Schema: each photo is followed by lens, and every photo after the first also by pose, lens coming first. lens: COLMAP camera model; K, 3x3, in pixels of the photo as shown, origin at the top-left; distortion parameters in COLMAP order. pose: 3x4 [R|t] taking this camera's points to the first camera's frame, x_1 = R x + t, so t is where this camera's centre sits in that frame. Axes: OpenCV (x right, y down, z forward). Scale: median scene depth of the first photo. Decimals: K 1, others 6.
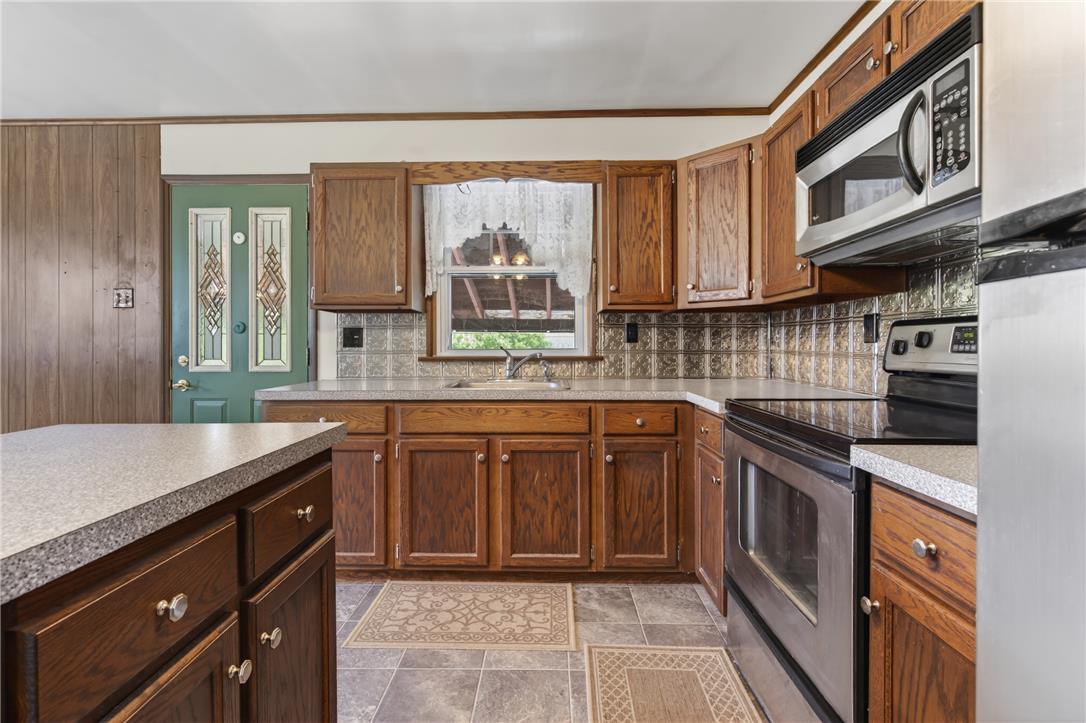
lens RADIAL K [[501.3, 0, 538.7], [0, 501.3, 355.2], [0, 0, 1]] dist [0.009899, -0.001364]
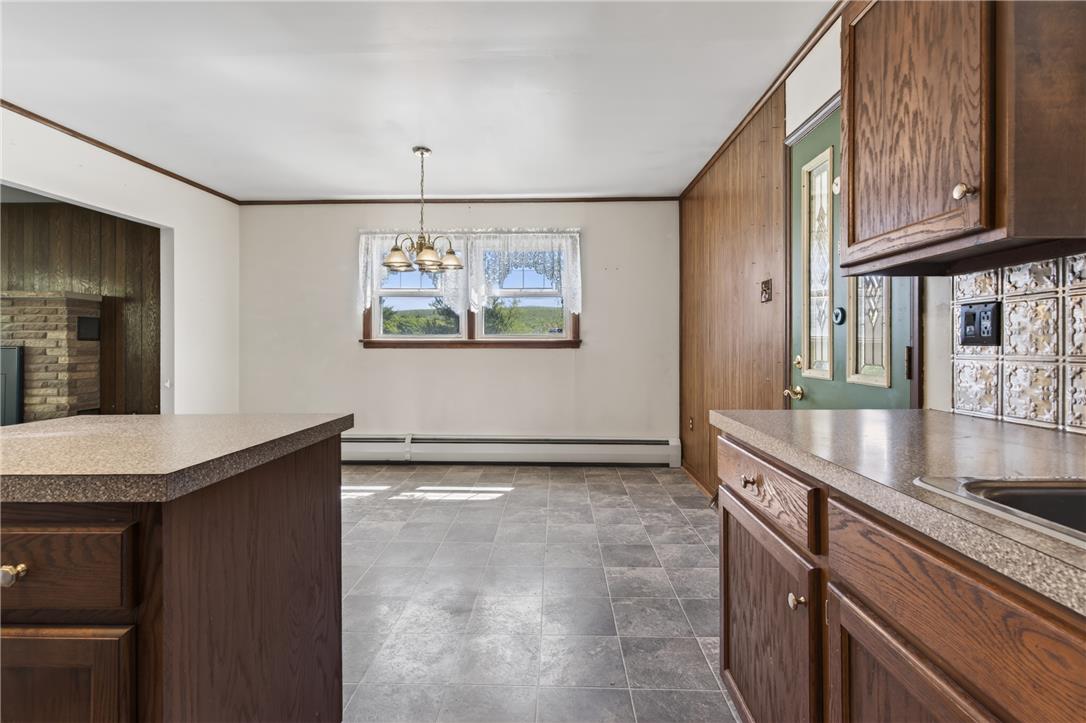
lens RADIAL K [[501.3, 0, 537.0], [0, 501.3, 357.3], [0, 0, 1]] dist [0.009899, -0.001364]
pose [[-0.041273, 0.012230, -0.999073, 0.120891], [-0.005429, 0.999908, 0.012464, -0.007770], [0.999133, 0.005939, -0.041203, 0.689330]]
